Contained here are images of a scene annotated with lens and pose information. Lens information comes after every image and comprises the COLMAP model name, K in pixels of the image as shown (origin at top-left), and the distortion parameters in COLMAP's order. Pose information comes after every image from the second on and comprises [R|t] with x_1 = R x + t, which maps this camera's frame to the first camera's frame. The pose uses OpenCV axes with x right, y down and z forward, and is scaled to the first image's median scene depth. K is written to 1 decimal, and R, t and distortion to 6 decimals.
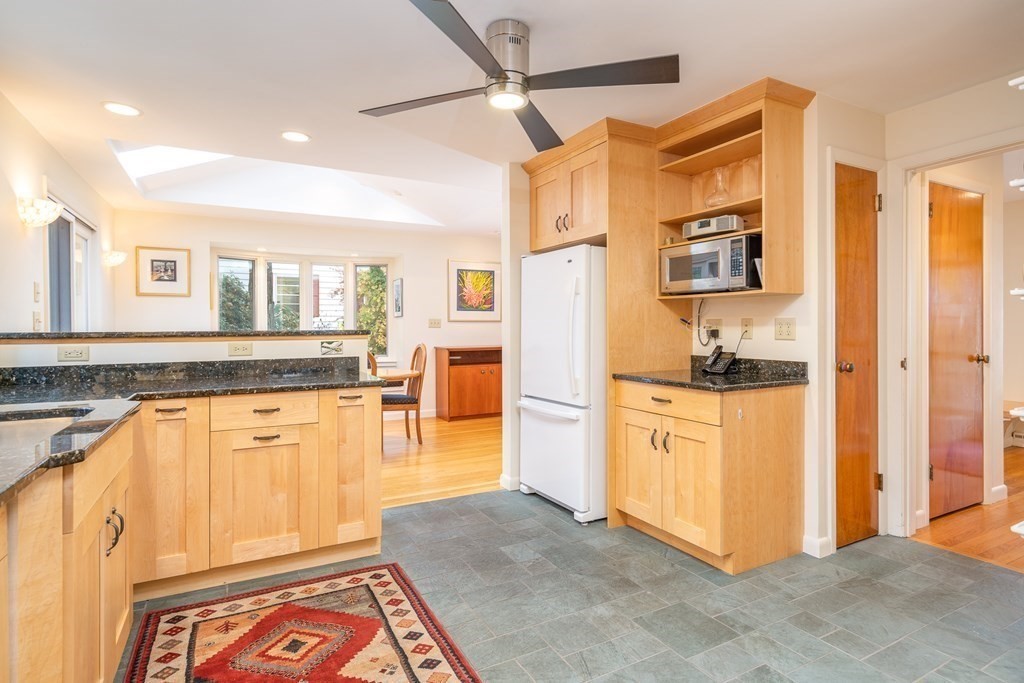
lens RADIAL K [[531.2, 0, 517.9], [0, 531.2, 326.8], [0, 0, 1]] dist [0.004762, -0.000002]
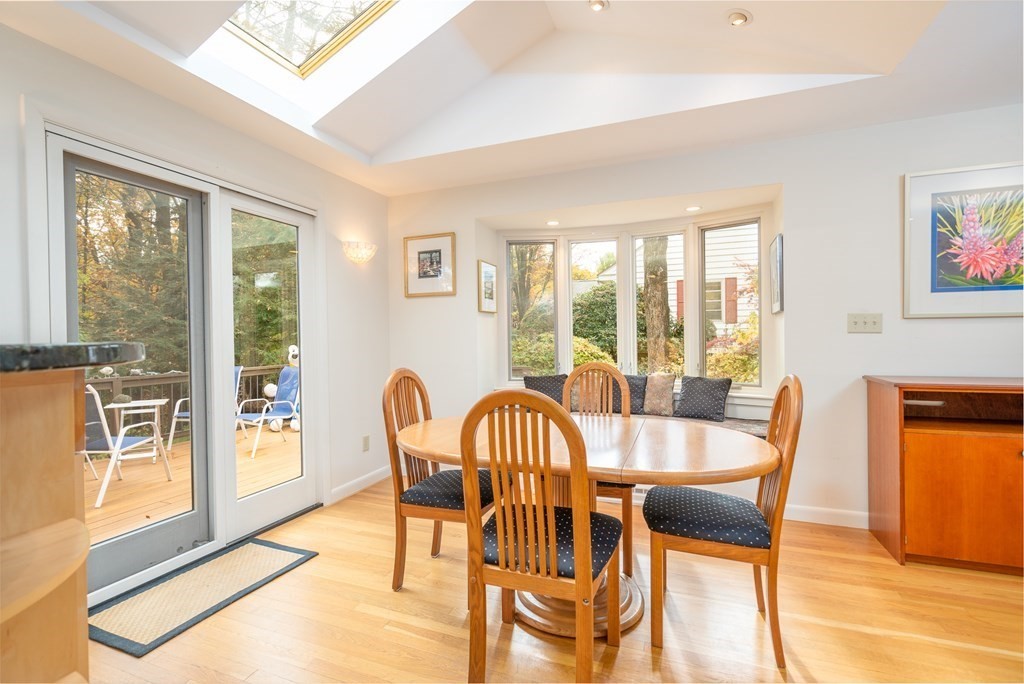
lens RADIAL K [[462.8, 0, 509.0], [0, 462.8, 340.6], [0, 0, 1]] dist [-0.002302, 0.000564]
pose [[0.643533, 0.002406, -0.765415, -0.123742], [0.007632, 0.999925, 0.009560, 0.004859], [0.765380, -0.011994, 0.643467, 1.275387]]
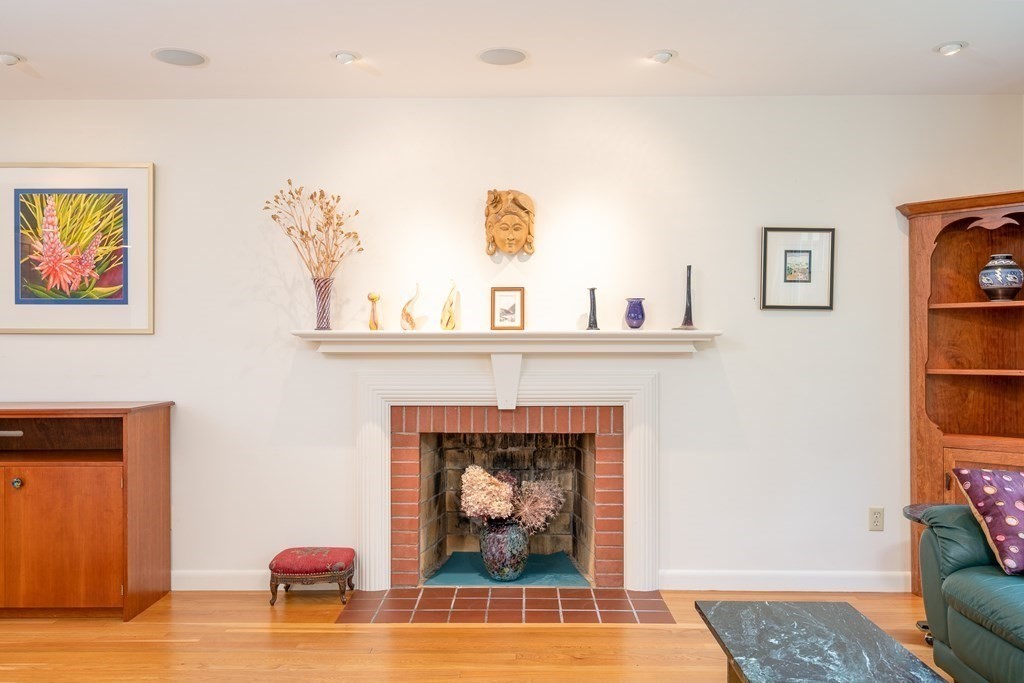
lens RADIAL K [[828.6, 0, 509.4], [0, 828.6, 340.0], [0, 0, 1]] dist [0.010607, -0.001752]
pose [[0.873196, -0.001188, -0.487367, 1.159379], [-0.003720, 0.999952, -0.009103, -0.004645], [0.487354, 0.009761, 0.873150, 1.693223]]
